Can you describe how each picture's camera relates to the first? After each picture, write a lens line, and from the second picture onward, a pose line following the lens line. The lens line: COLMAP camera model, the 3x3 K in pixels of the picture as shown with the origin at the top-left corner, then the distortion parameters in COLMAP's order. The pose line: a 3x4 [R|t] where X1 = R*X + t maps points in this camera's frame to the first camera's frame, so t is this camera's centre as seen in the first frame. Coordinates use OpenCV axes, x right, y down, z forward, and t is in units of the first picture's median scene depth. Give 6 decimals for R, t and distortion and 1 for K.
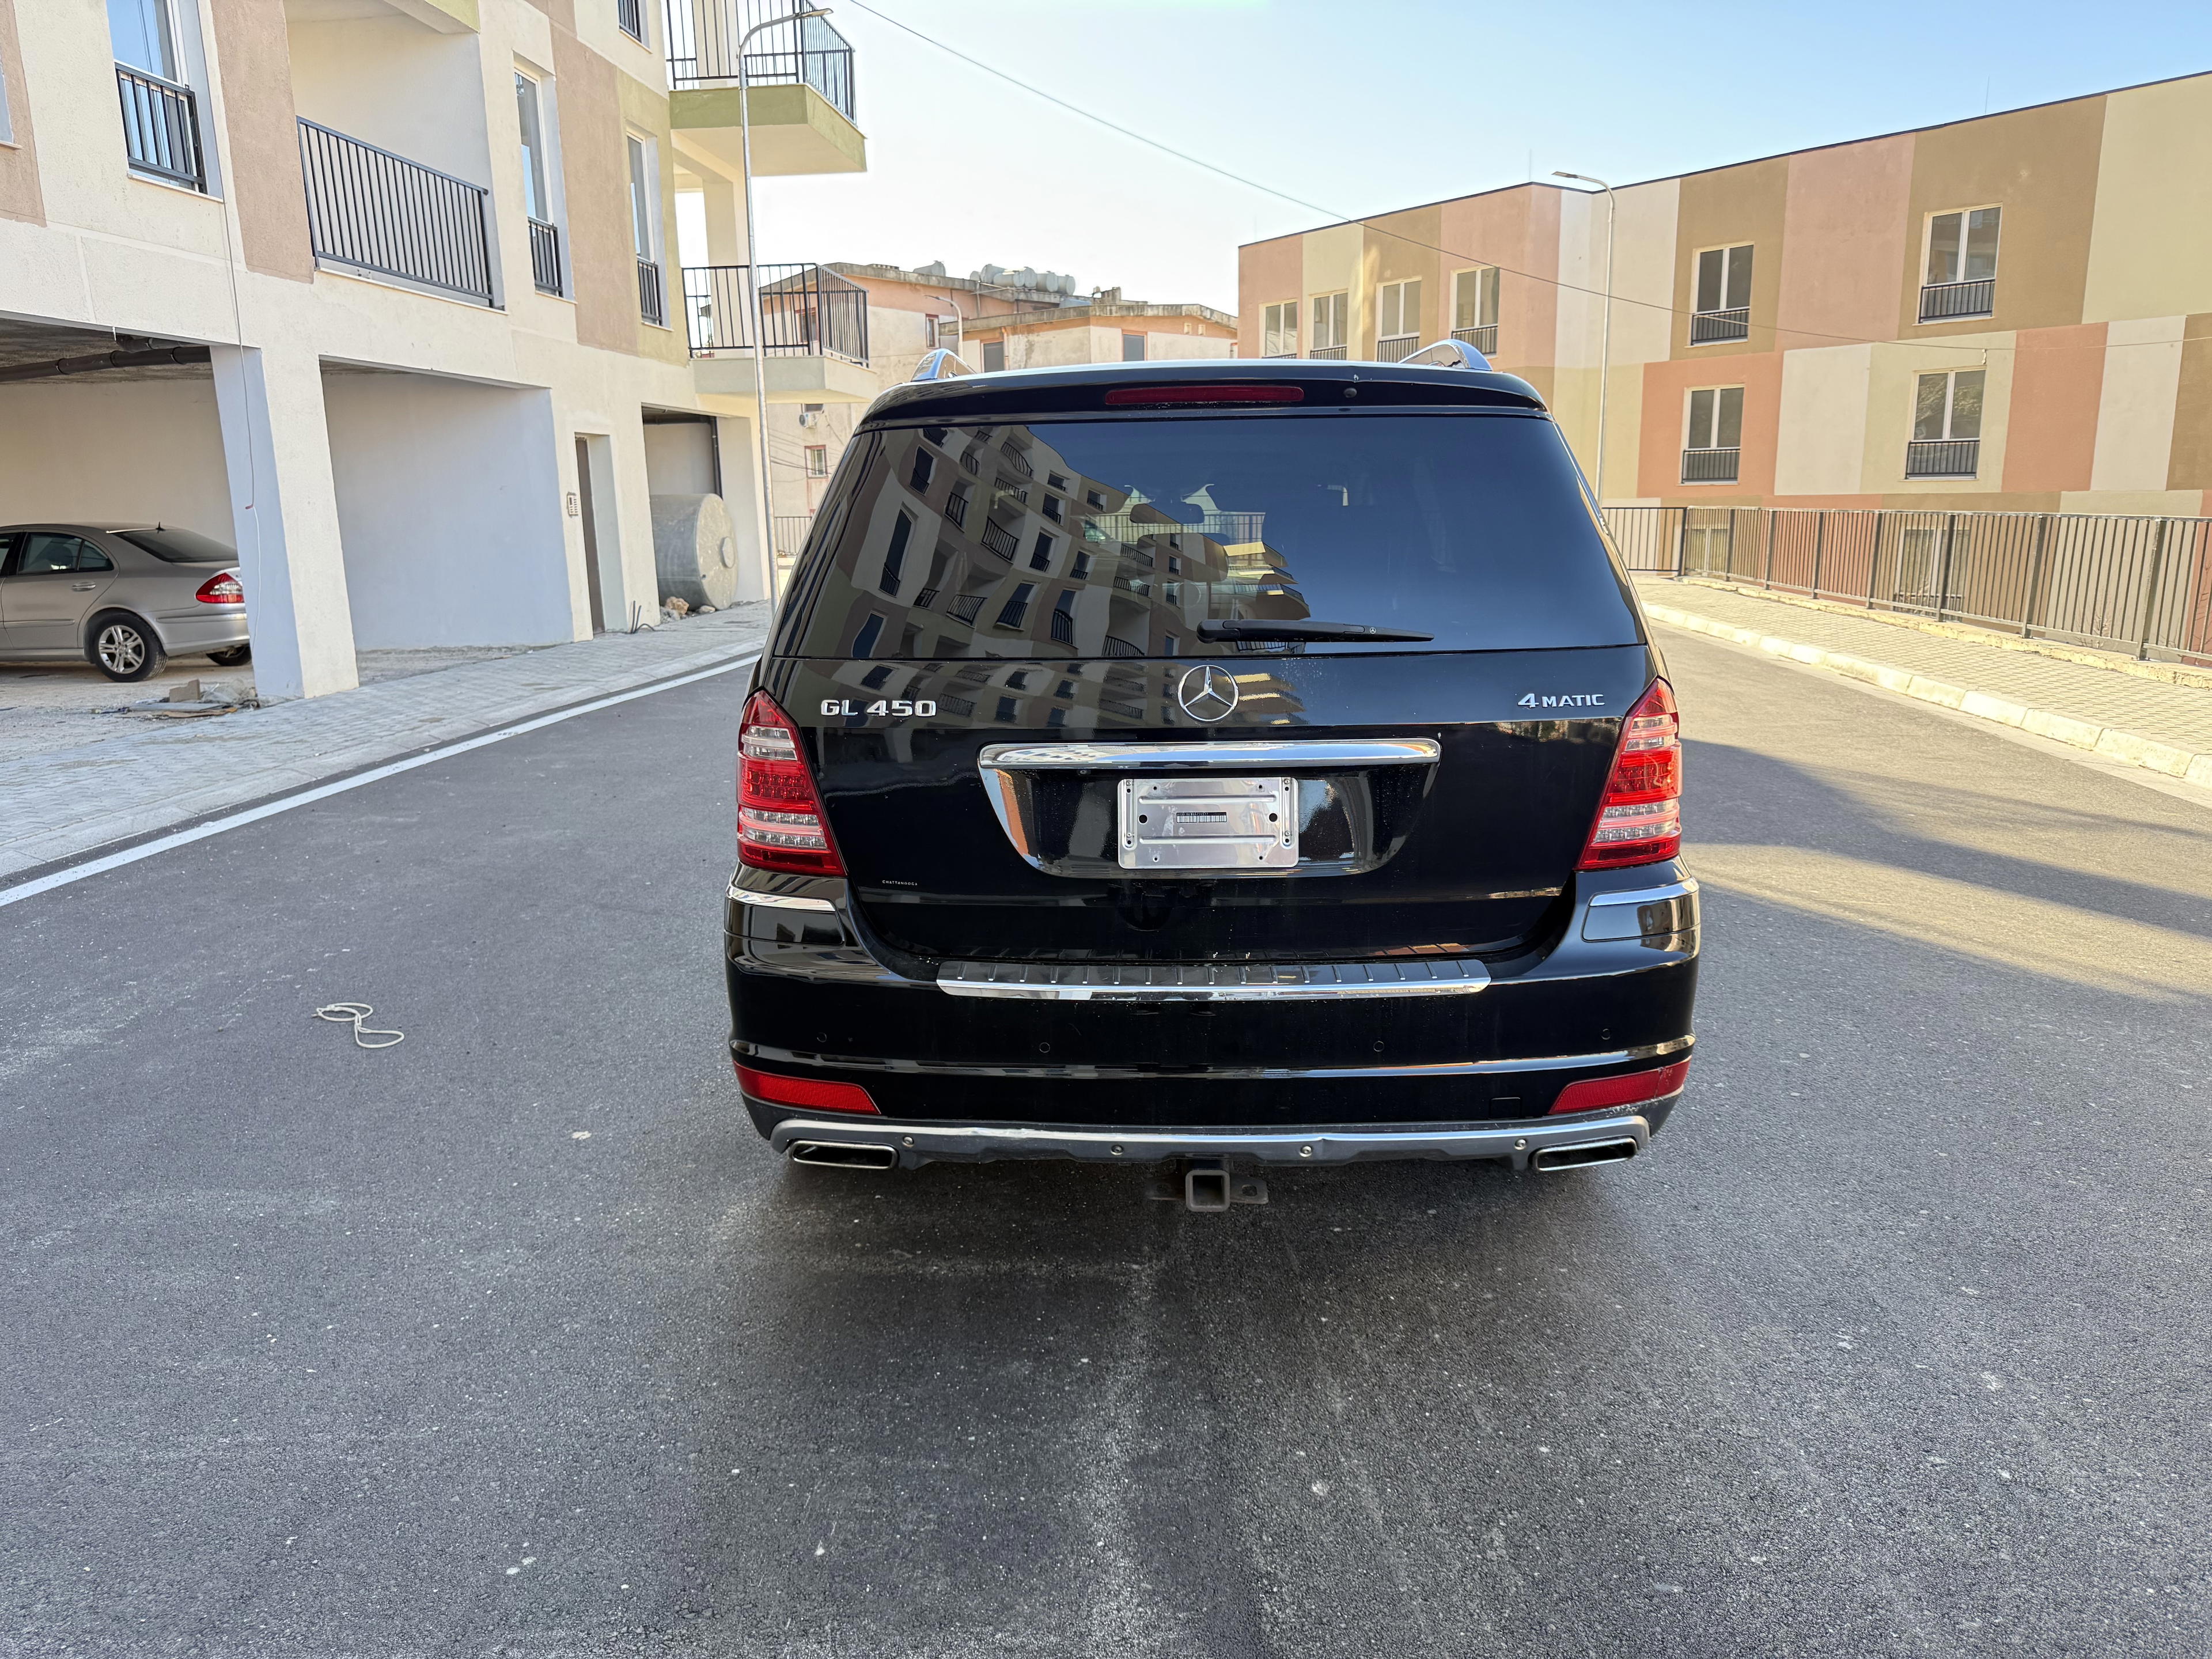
lens RADIAL K [[1554.2, 0, 1103.3], [0, 1554.2, 837.2], [0, 0, 1]] dist [0.051297, -0.070484]
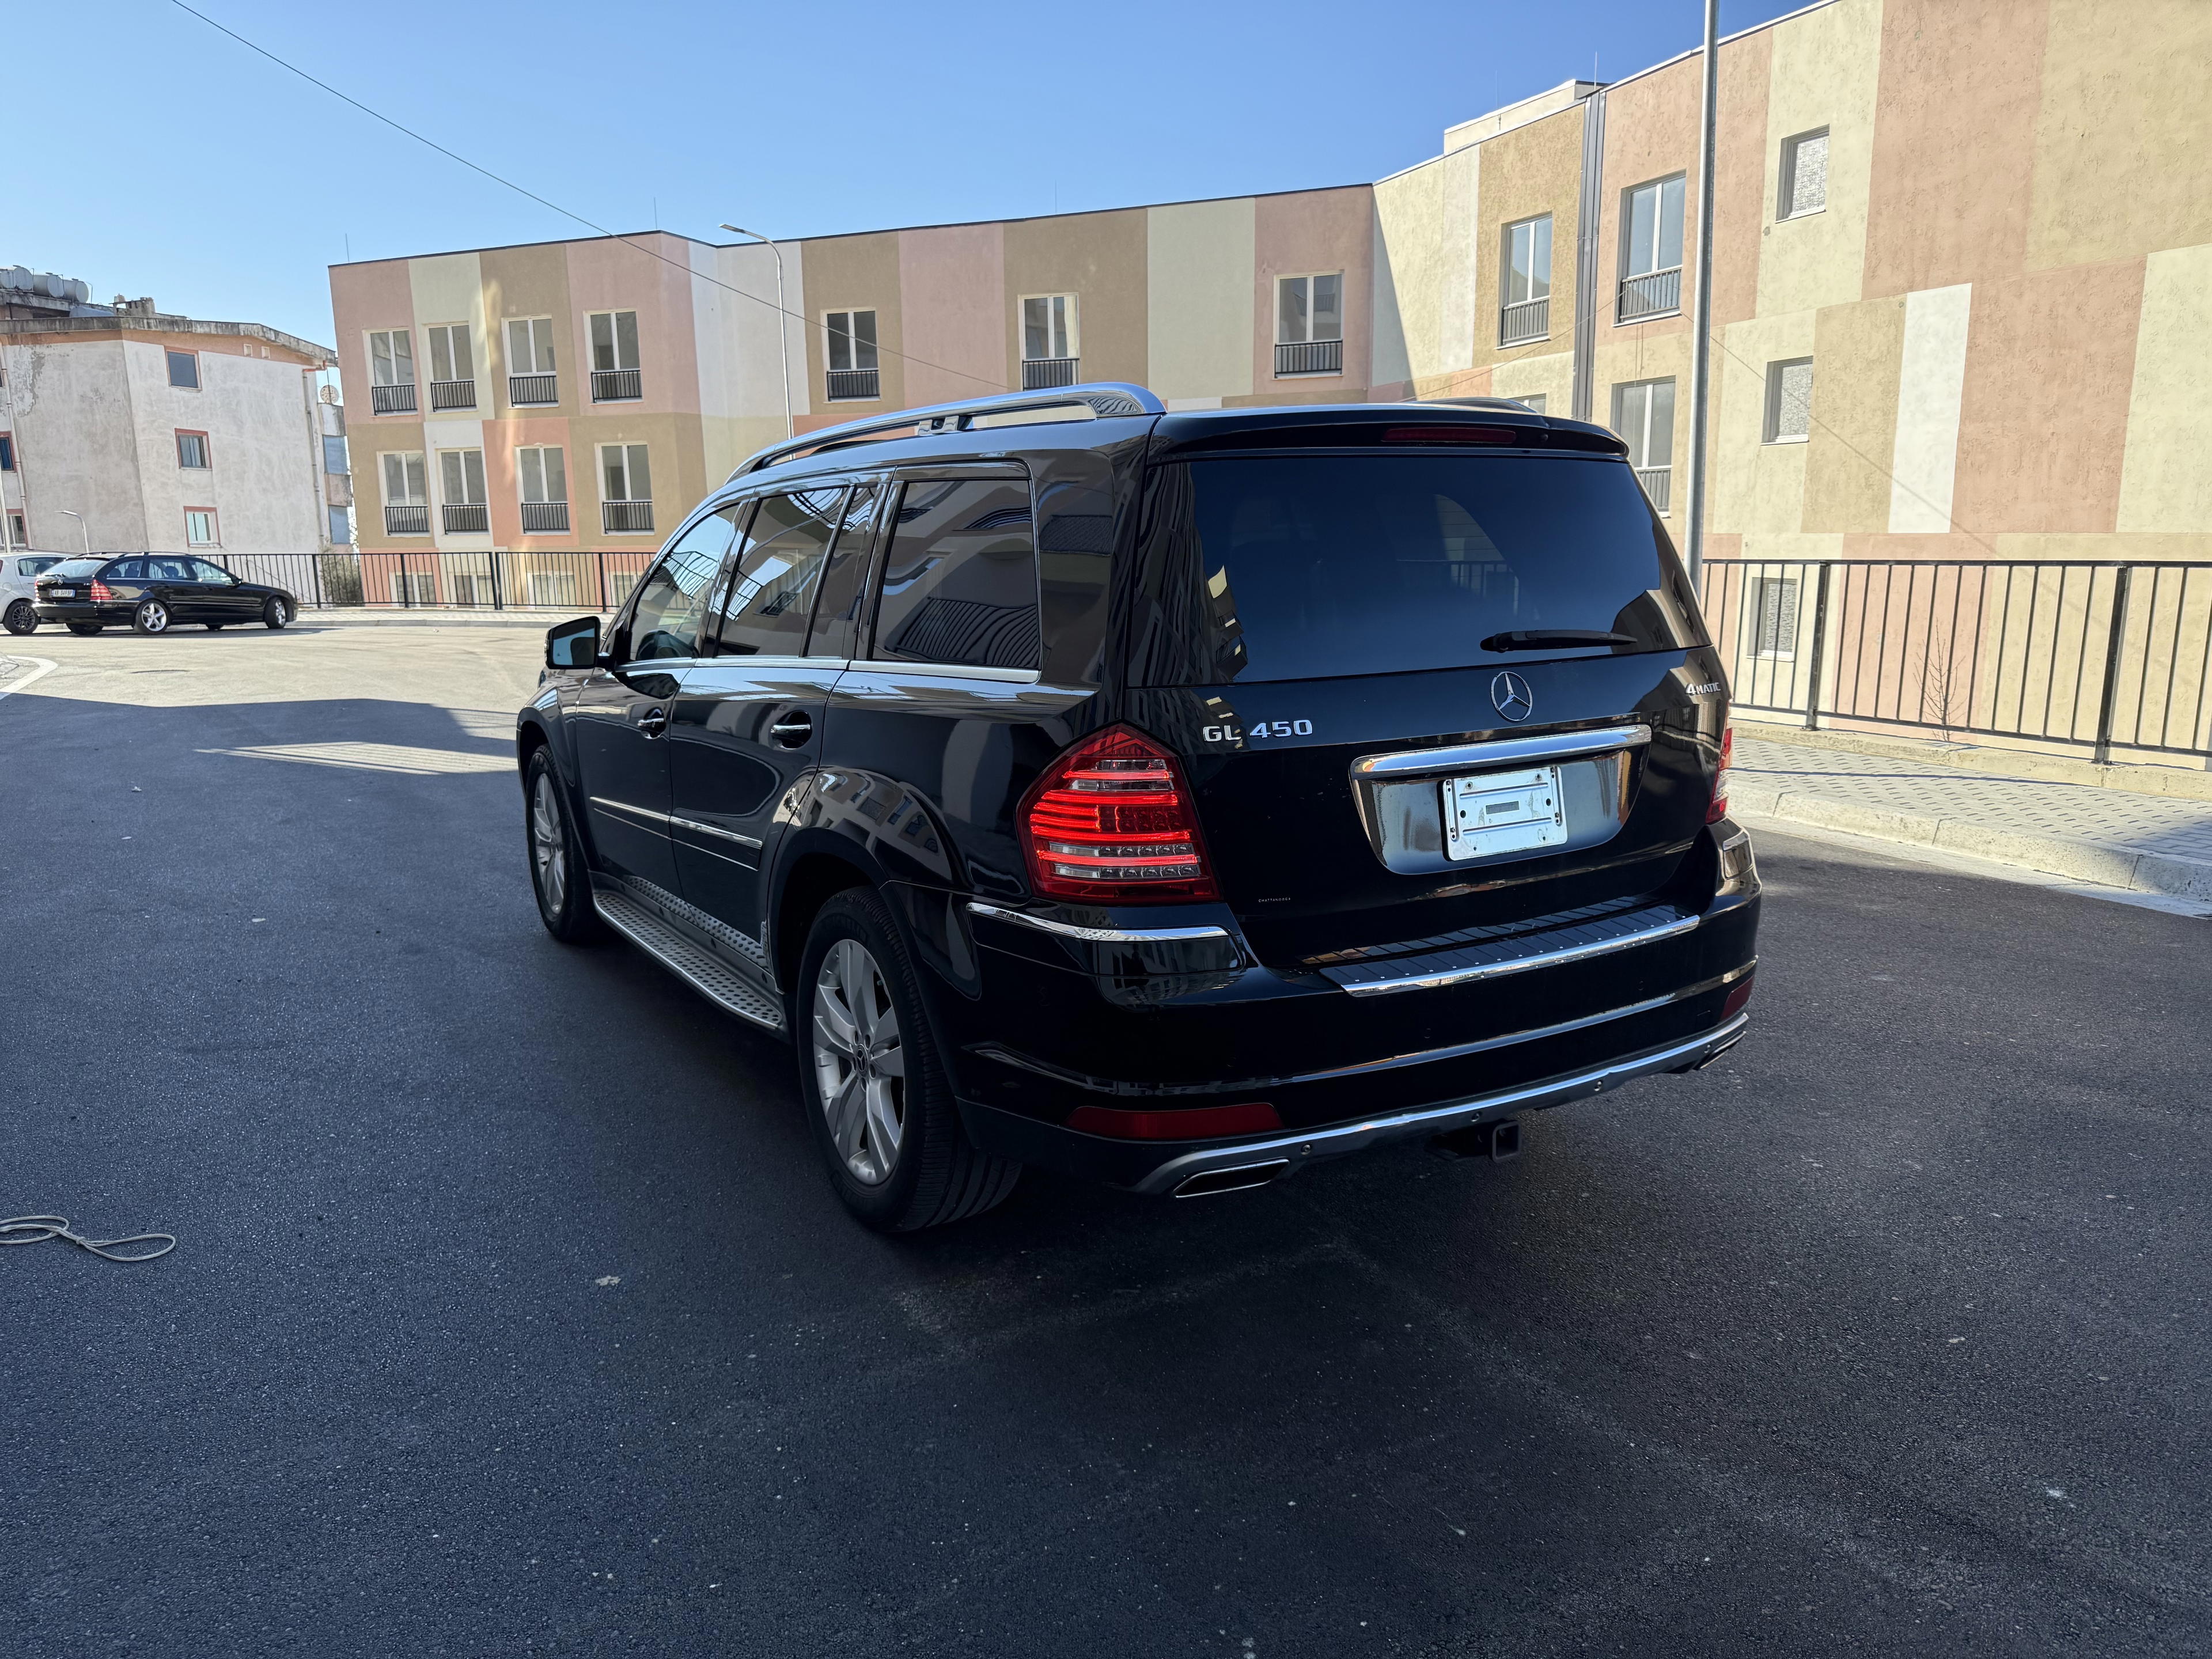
lens RADIAL K [[1564.6, 0, 1100.9], [0, 1564.6, 835.3], [0, 0, 1]] dist [0.023046, -0.030066]
pose [[0.845886, -0.098490, 0.524192, -0.102178], [0.113767, 0.993503, 0.003084, -0.003893], [-0.521090, 0.057027, 0.851595, 0.024088]]
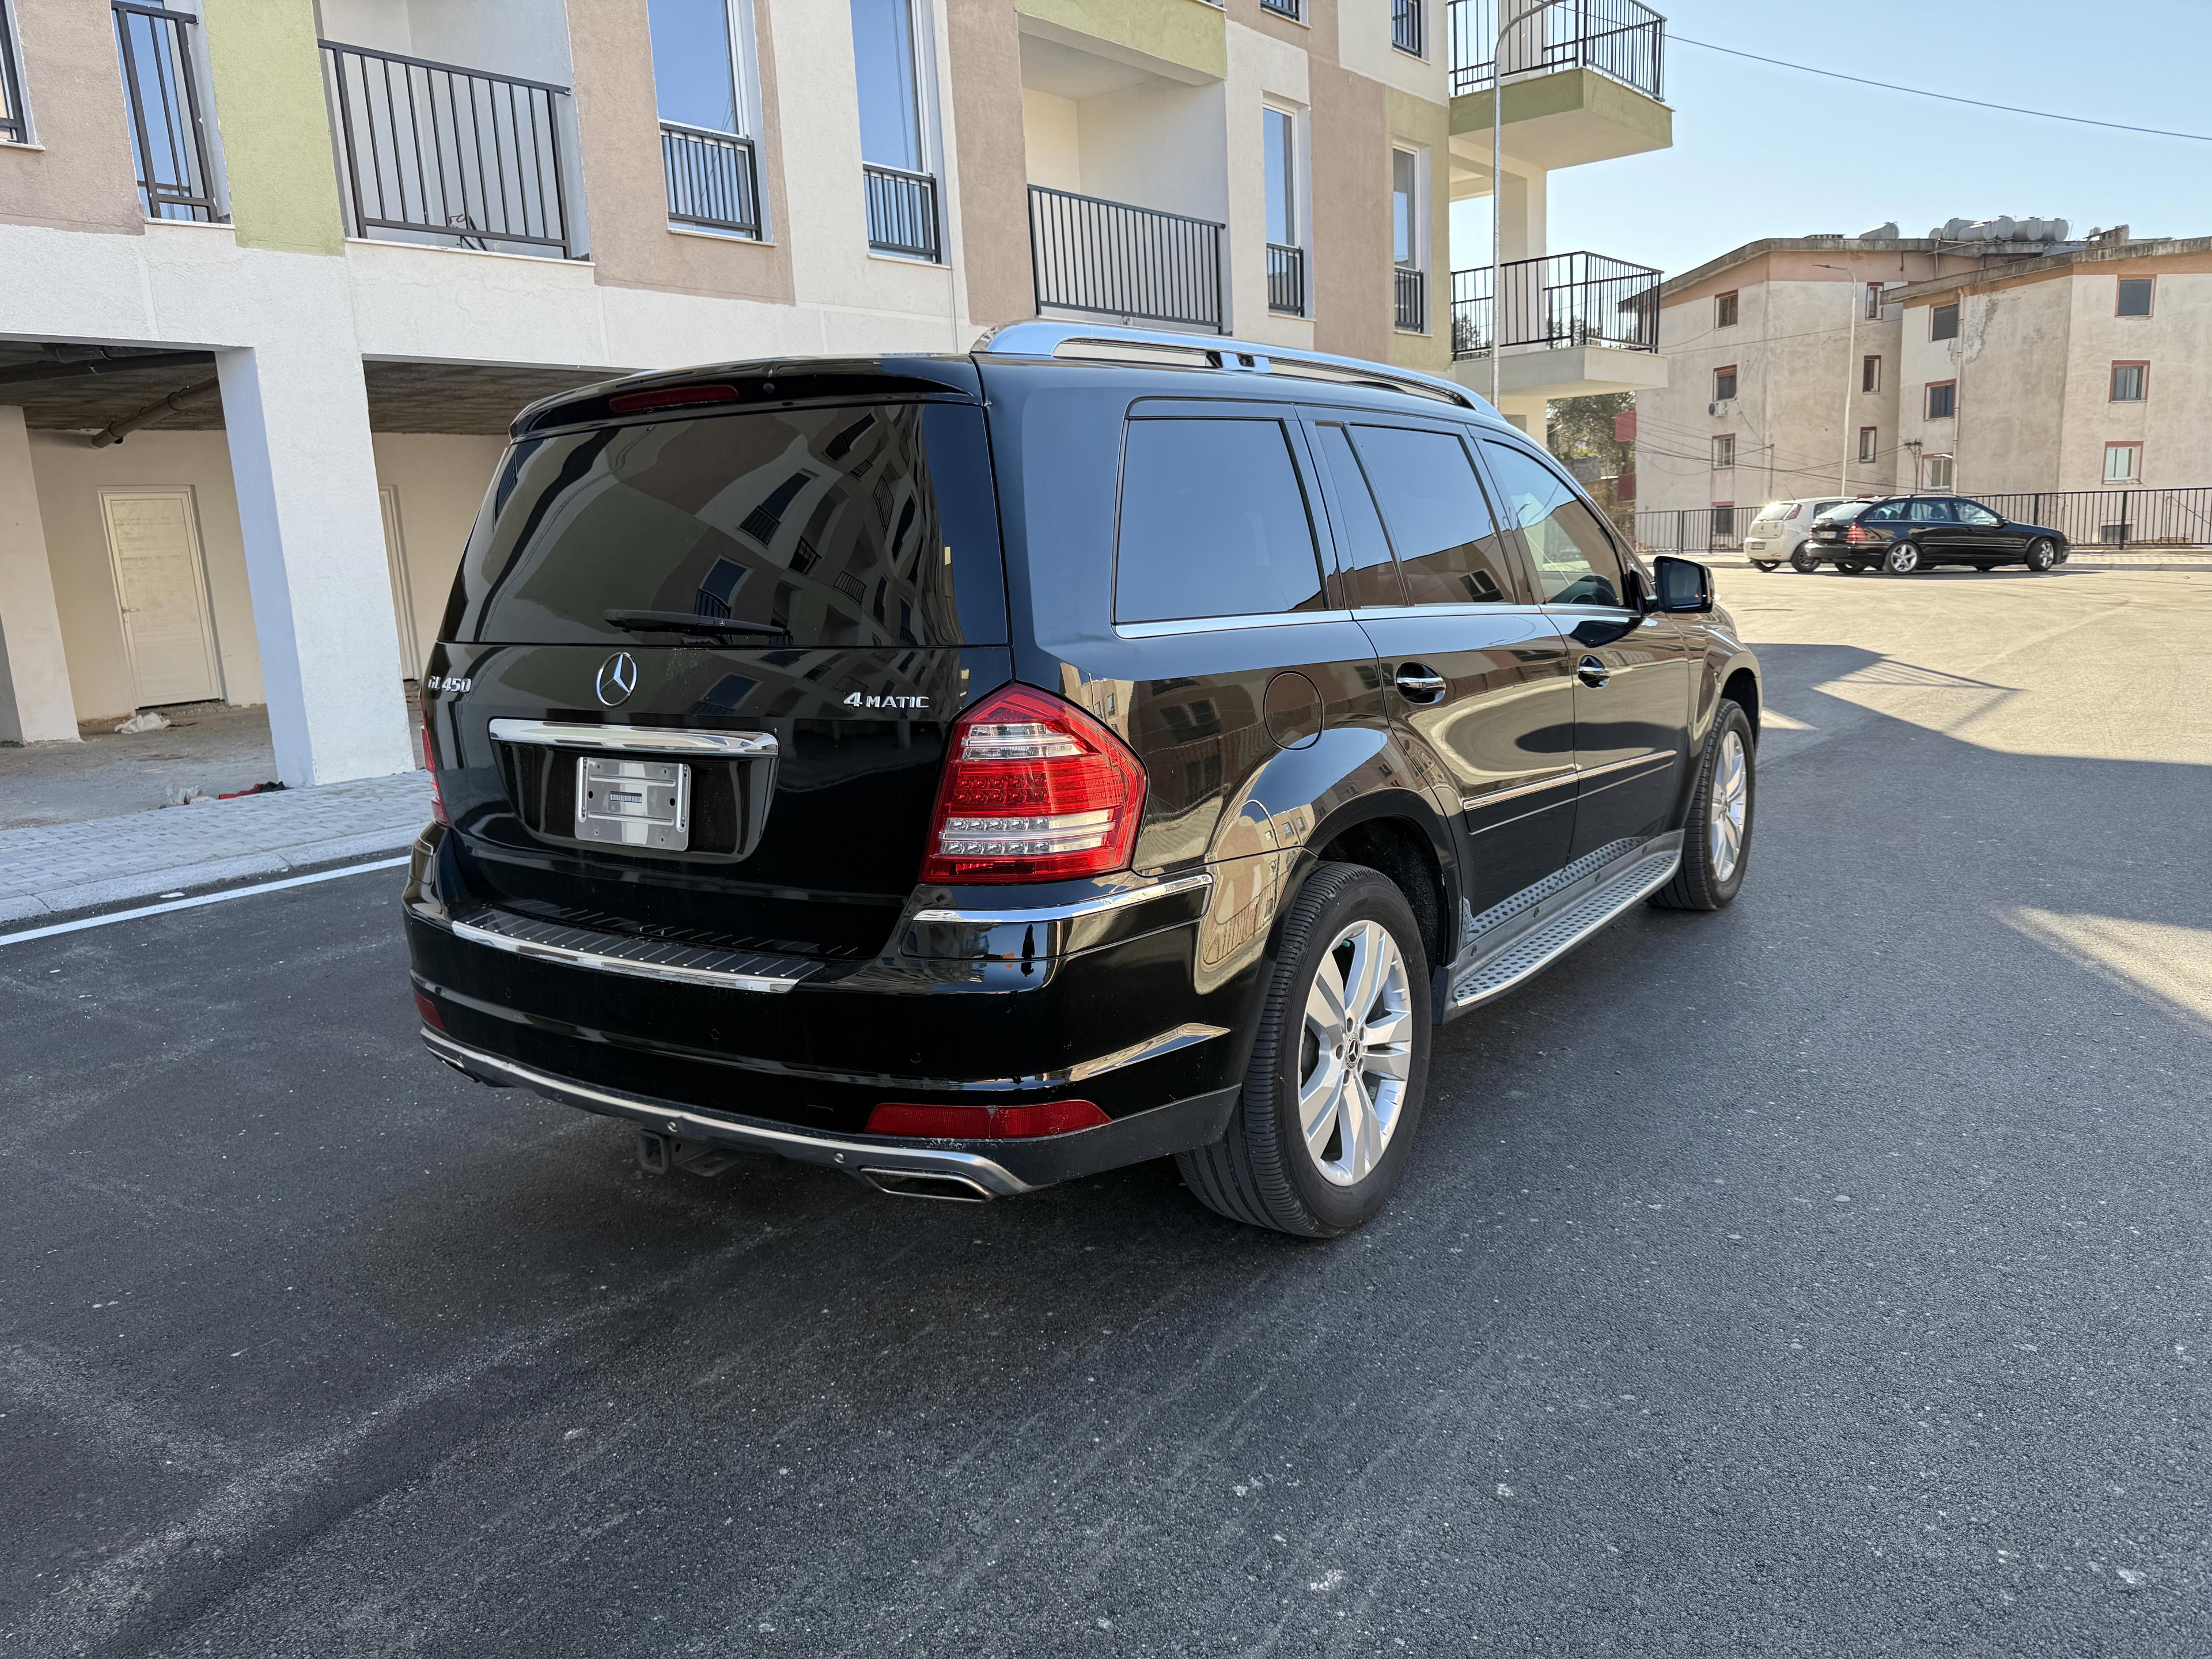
lens RADIAL K [[1564.6, 0, 1100.9], [0, 1564.6, 835.3], [0, 0, 1]] dist [0.023046, -0.030066]
pose [[0.835714, 0.082673, -0.542906, 0.120511], [-0.083892, 0.996219, 0.022564, -0.005059], [0.542719, 0.026688, 0.839490, 0.035835]]
